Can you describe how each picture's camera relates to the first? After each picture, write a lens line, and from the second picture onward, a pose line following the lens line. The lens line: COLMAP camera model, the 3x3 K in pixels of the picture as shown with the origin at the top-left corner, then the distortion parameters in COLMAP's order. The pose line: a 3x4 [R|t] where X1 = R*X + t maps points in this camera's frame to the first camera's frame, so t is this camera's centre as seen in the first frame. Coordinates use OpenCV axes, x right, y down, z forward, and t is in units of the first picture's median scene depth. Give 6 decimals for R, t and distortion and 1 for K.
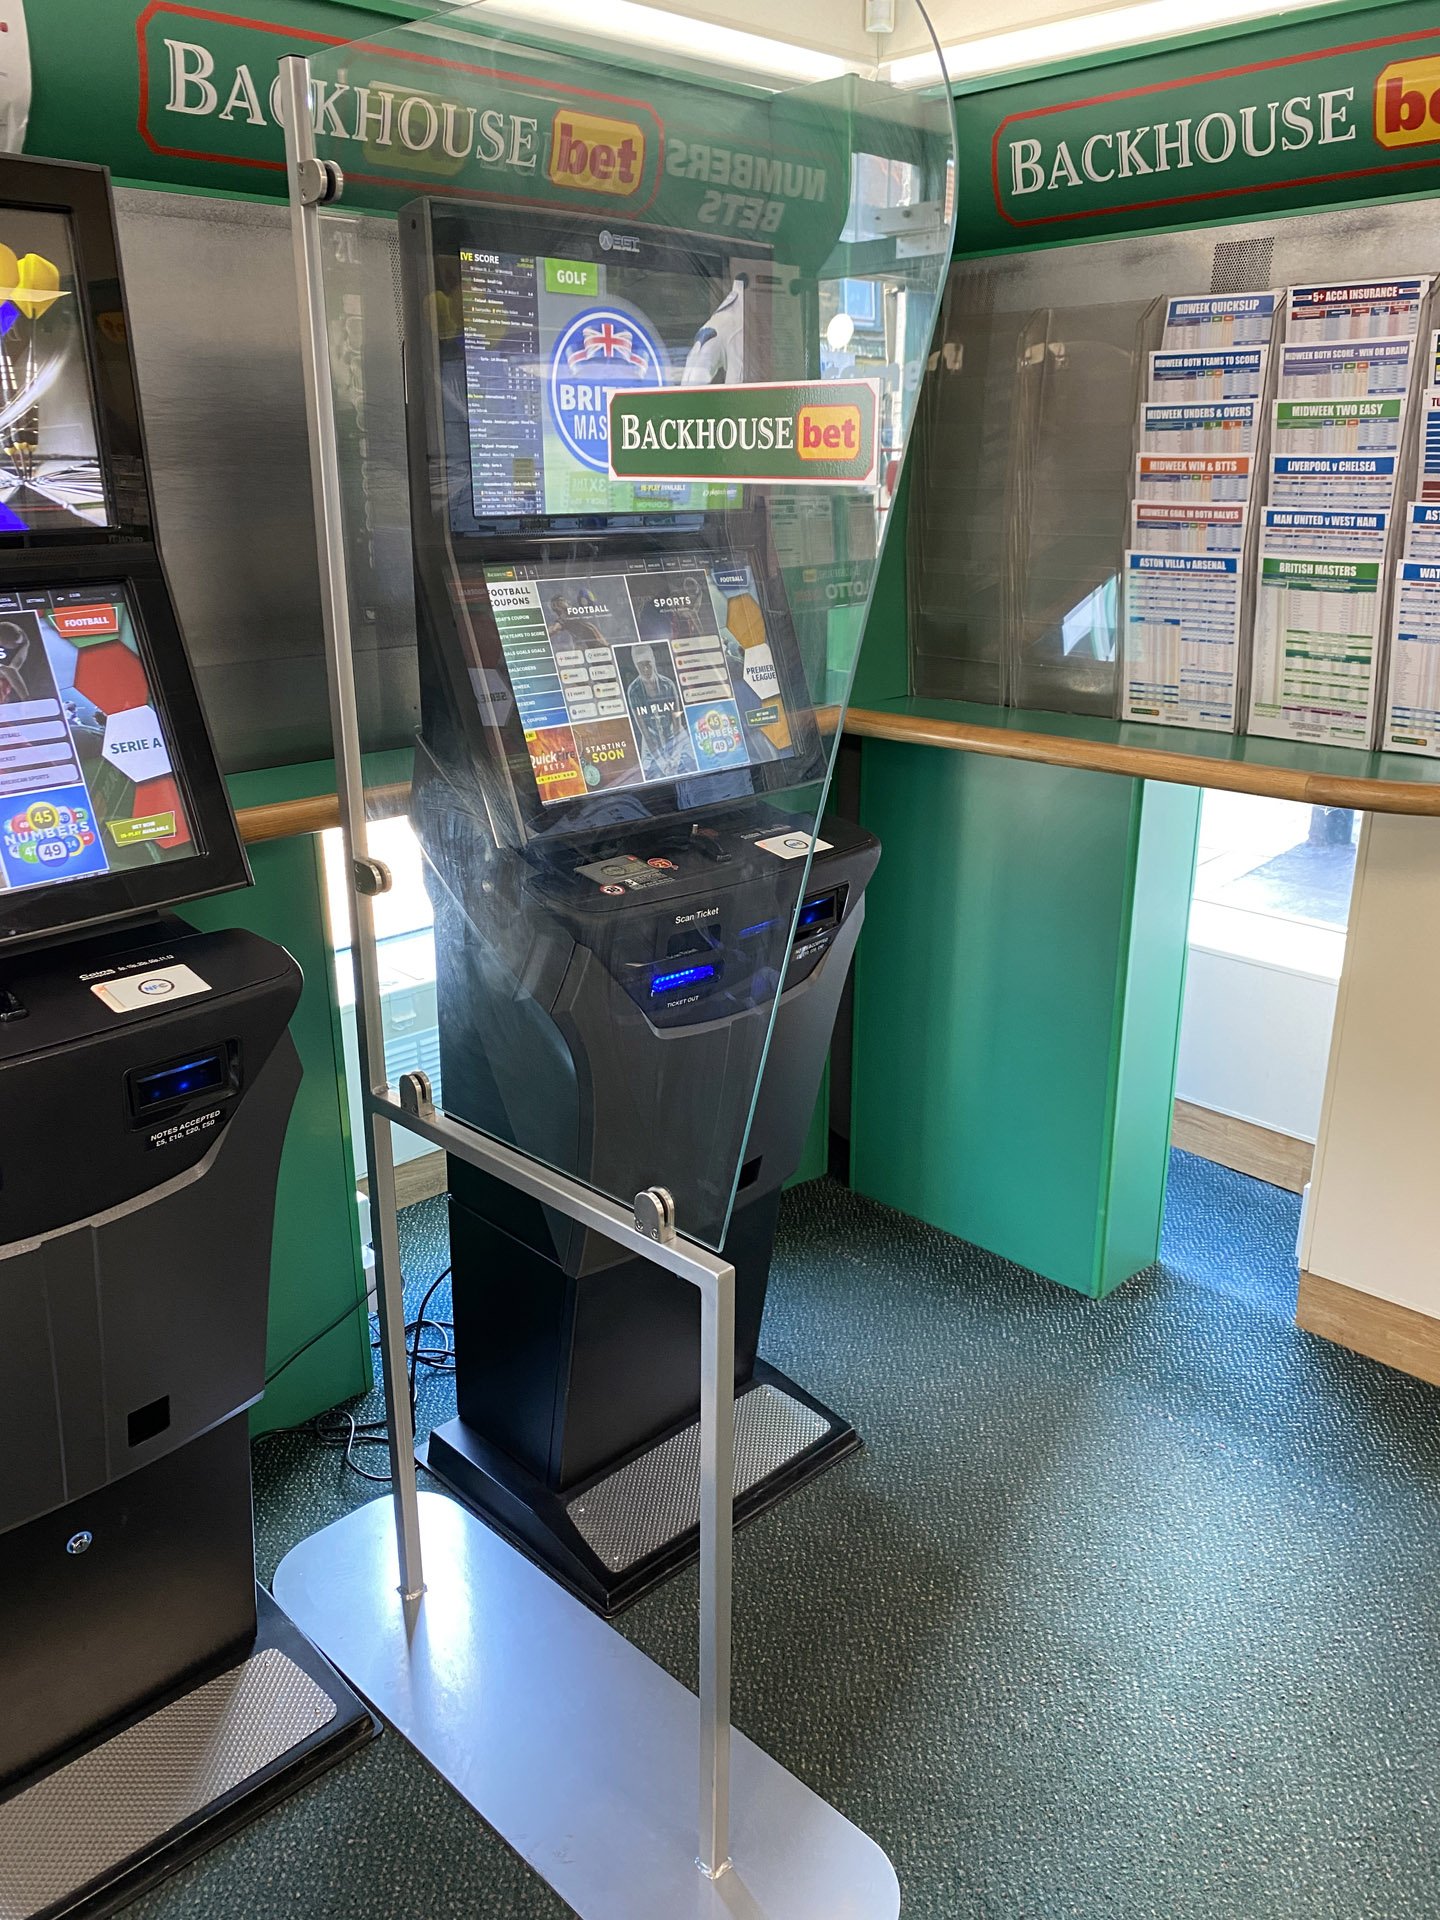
lens RADIAL K [[1467.8, 0, 728.7], [0, 1467.8, 960.0], [0, 0, 1]] dist [0.024584, -0.022080]
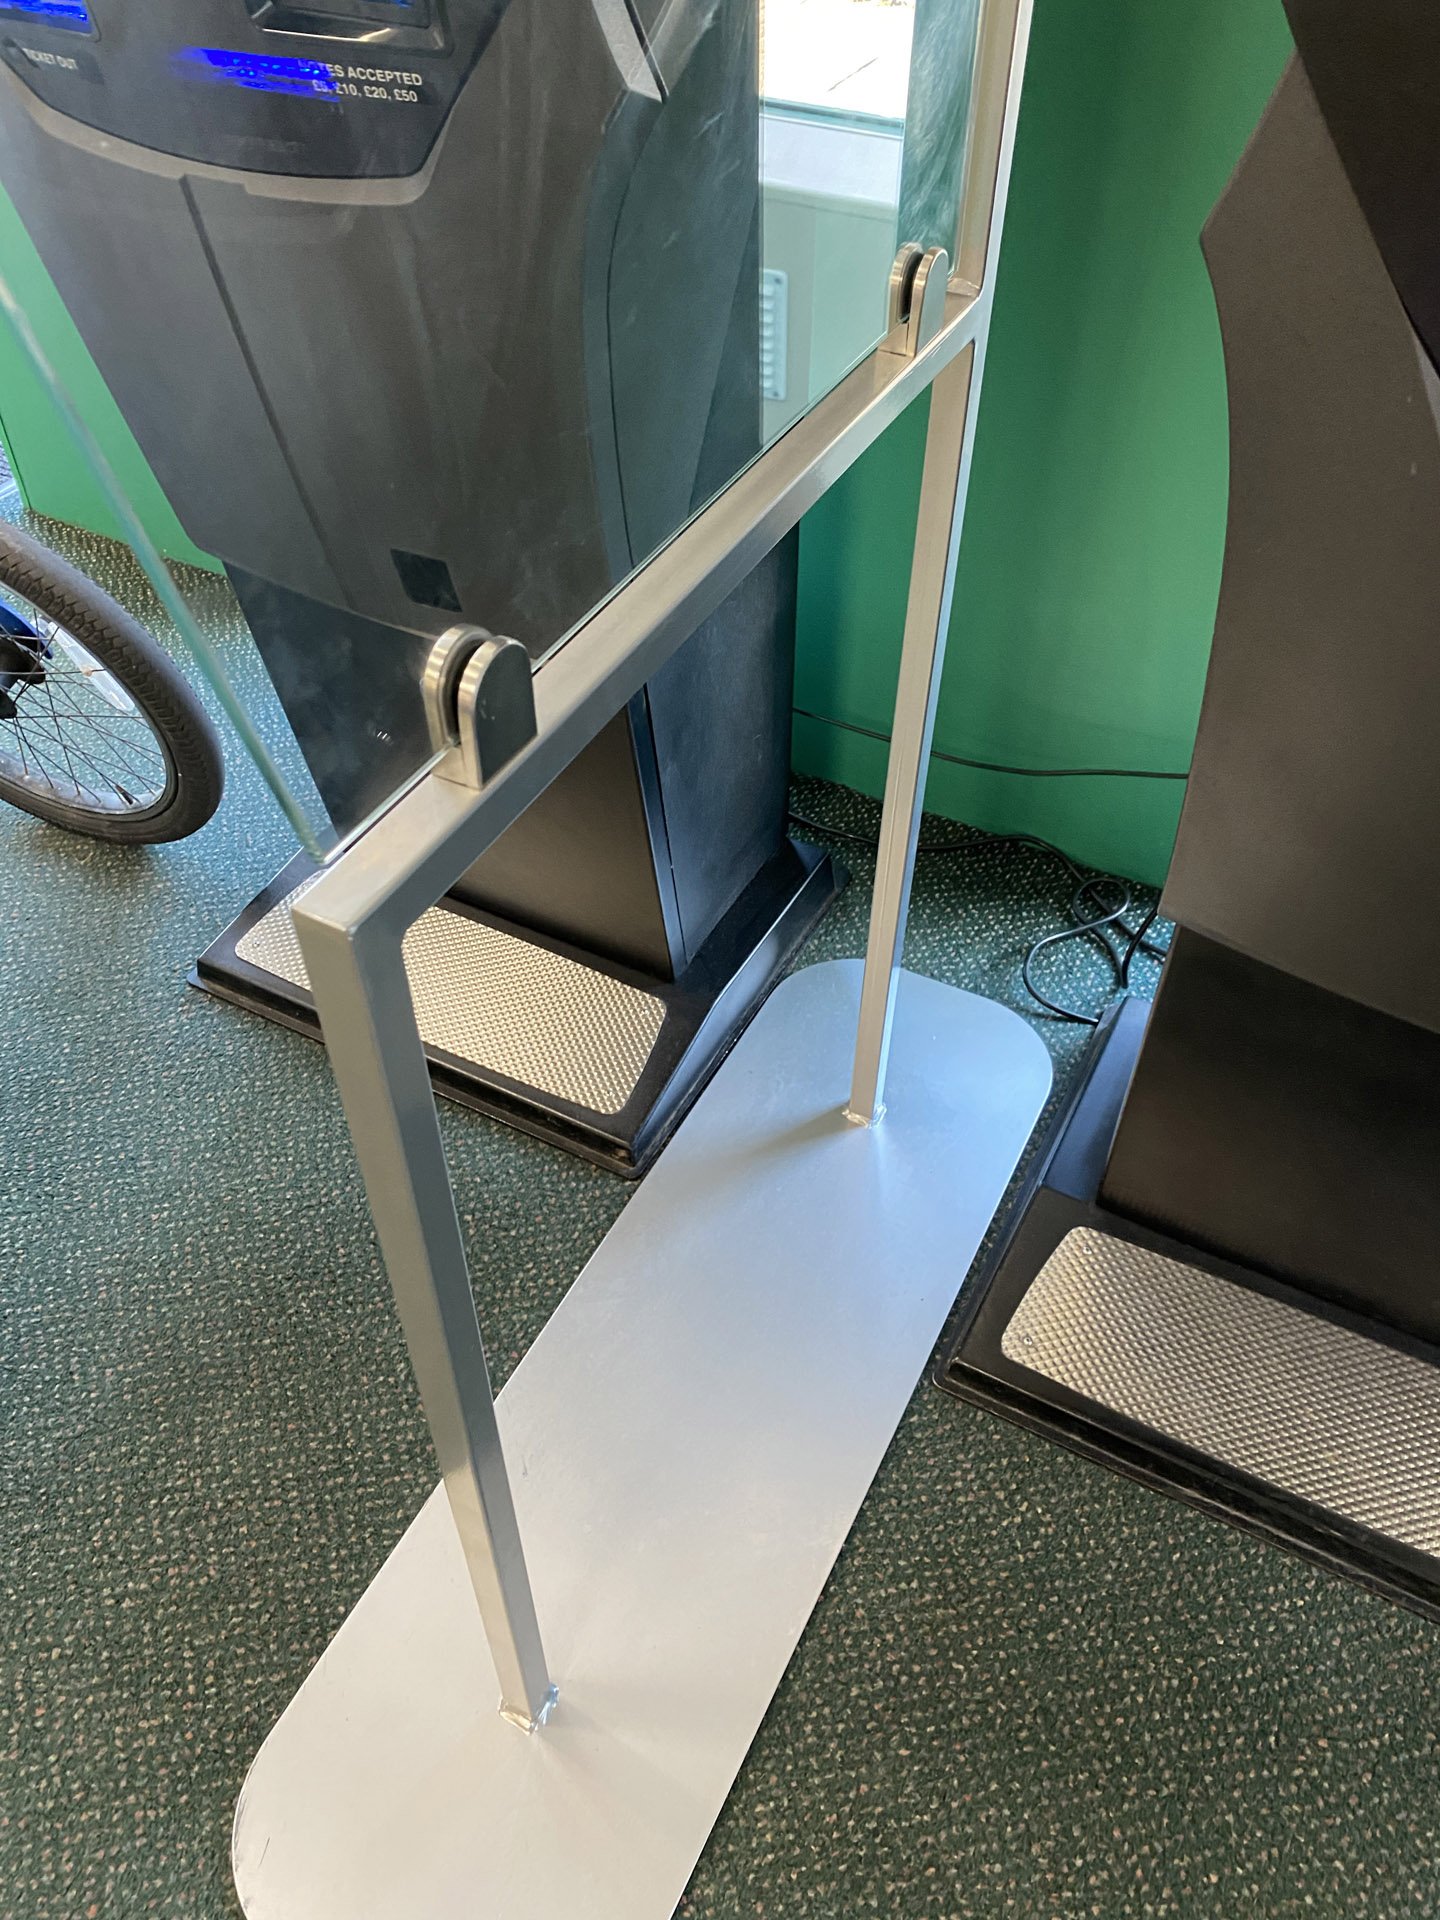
lens RADIAL K [[1471.1, 0, 731.5], [0, 1471.1, 960.0], [0, 0, 1]] dist [0.017090, -0.008012]
pose [[0.311207, 0.674081, -0.669899, 0.182324], [-0.323458, 0.737948, 0.592290, -0.008585], [0.893602, 0.032359, 0.447691, 0.651314]]
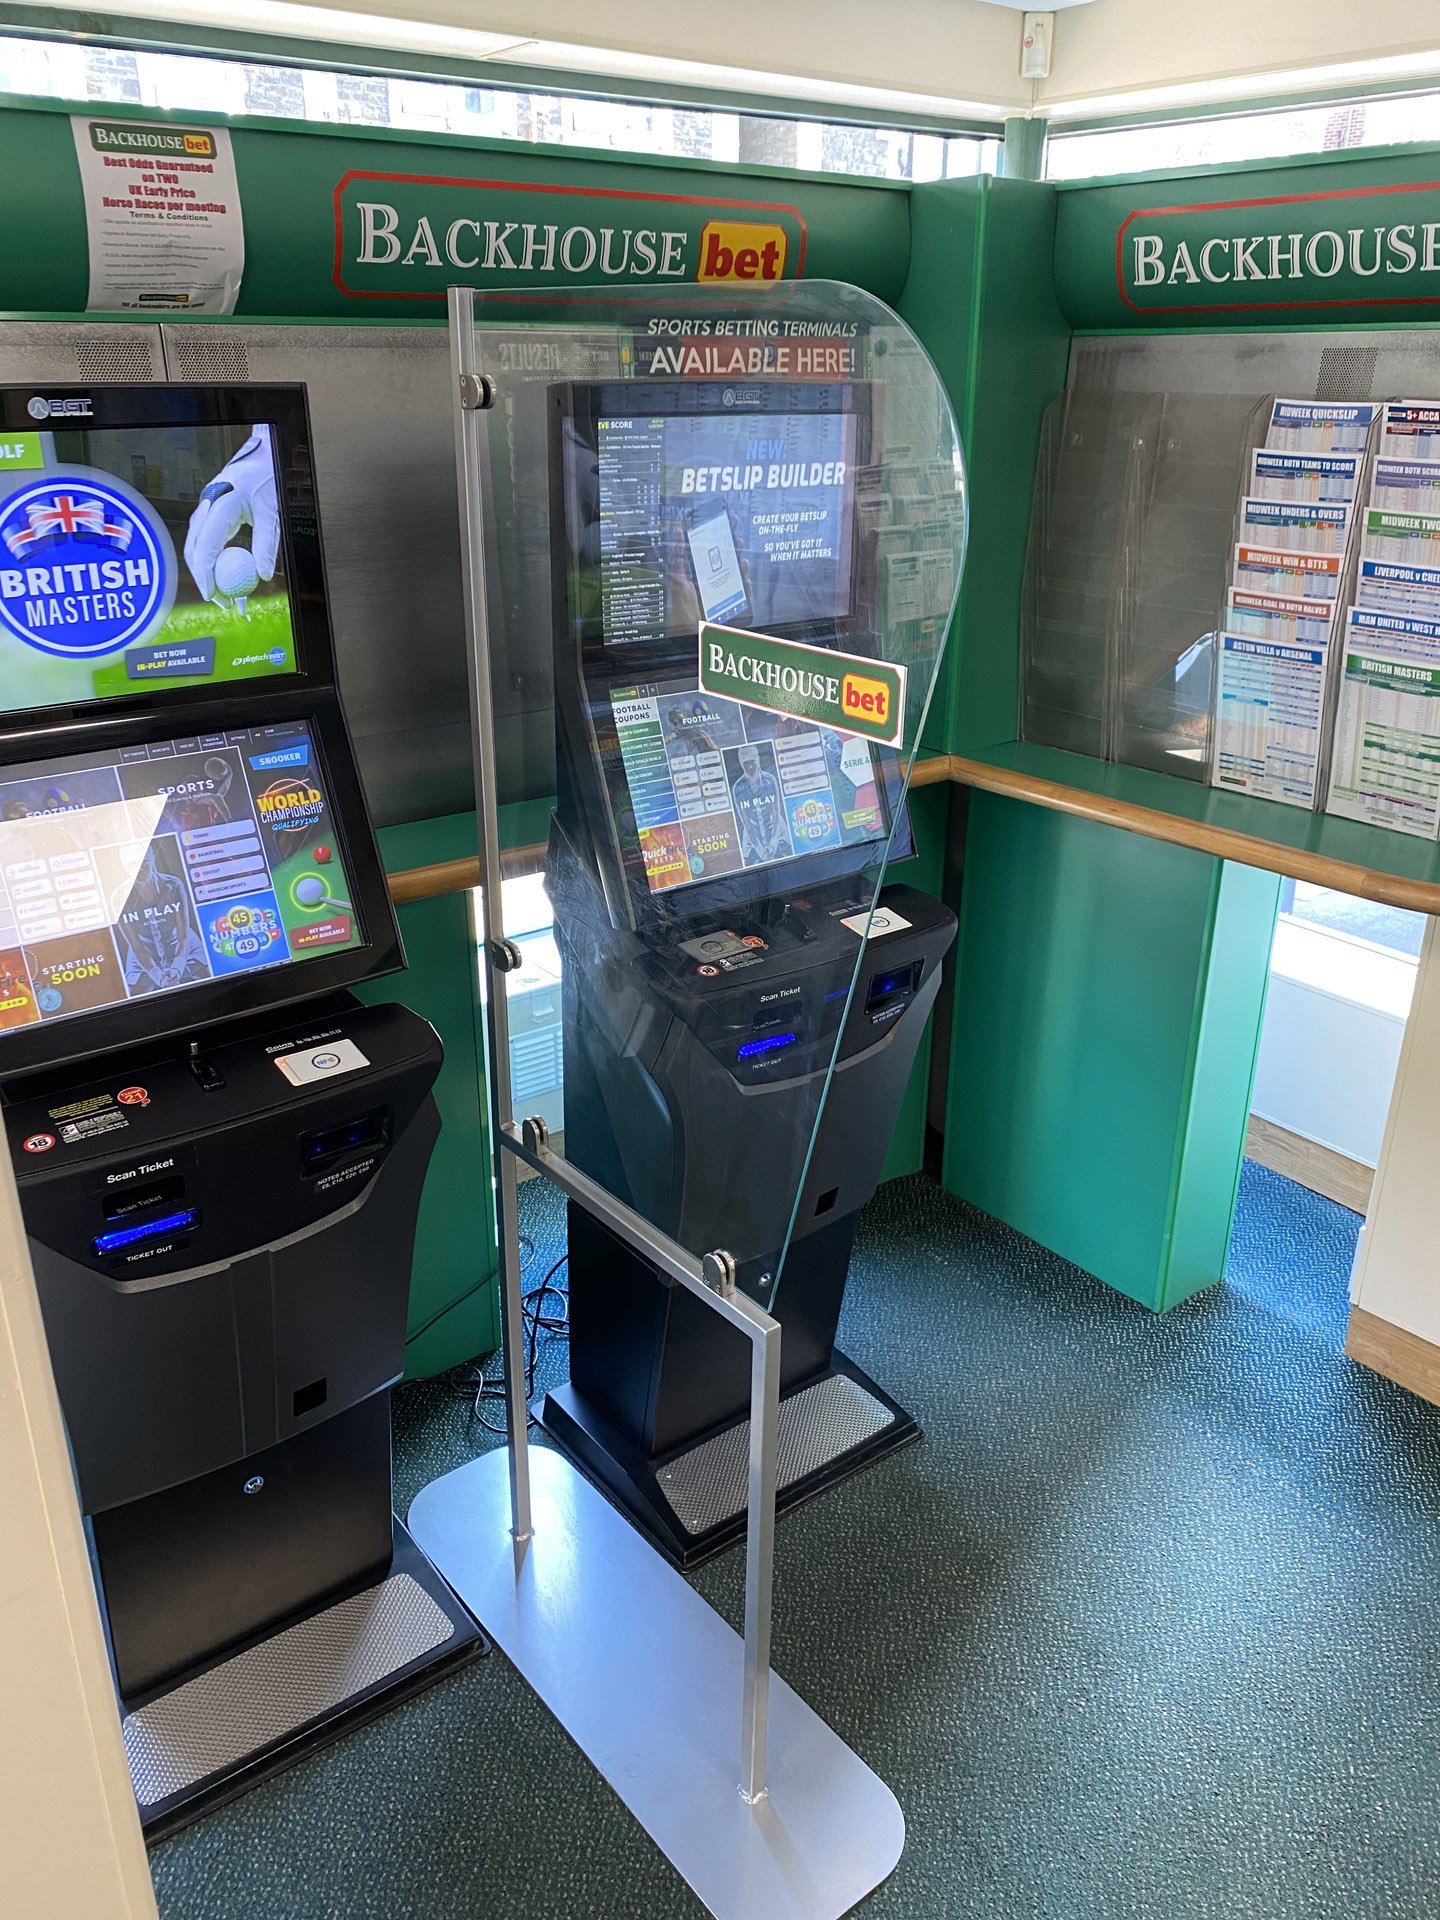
lens RADIAL K [[1471.1, 0, 731.5], [0, 1471.1, 960.0], [0, 0, 1]] dist [0.017090, -0.008012]
pose [[0.993117, 0.052644, -0.104627, 0.052202], [-0.045907, 0.996777, 0.065782, -0.117087], [0.107752, -0.060526, 0.992334, -0.128435]]
